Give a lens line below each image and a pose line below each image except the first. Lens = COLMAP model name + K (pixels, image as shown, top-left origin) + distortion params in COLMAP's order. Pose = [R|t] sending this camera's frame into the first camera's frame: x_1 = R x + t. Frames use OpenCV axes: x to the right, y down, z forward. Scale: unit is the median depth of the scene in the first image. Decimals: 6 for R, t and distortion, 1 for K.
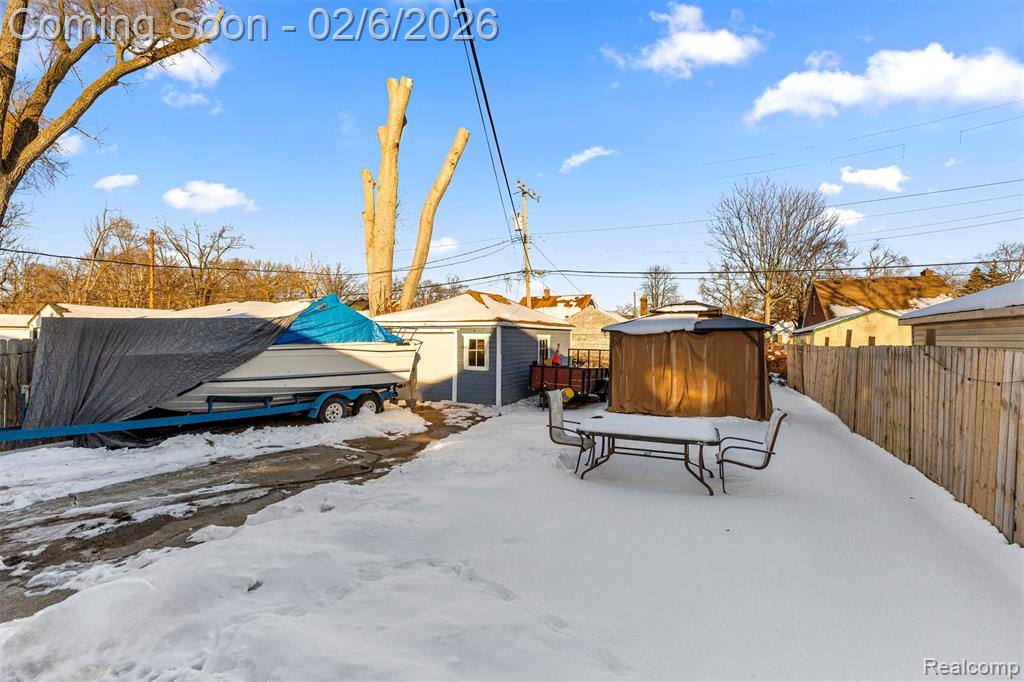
lens RADIAL K [[447.9, 0, 509.1], [0, 447.9, 339.7], [0, 0, 1]] dist [0.003639, 0.000010]
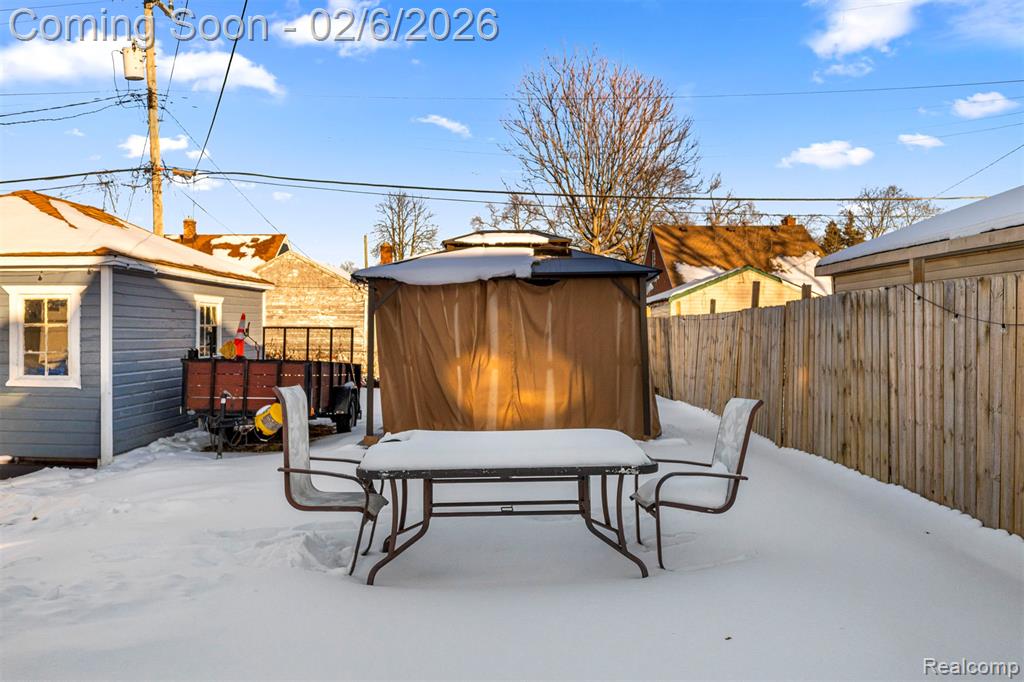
lens RADIAL K [[838.8, 0, 513.7], [0, 838.8, 312.9], [0, 0, 1]] dist [0.012323, -0.001936]
pose [[0.890670, 0.002703, 0.454643, -0.049514], [0.010323, 0.999604, -0.026166, 0.044349], [-0.454534, 0.027998, 0.890289, 0.129888]]
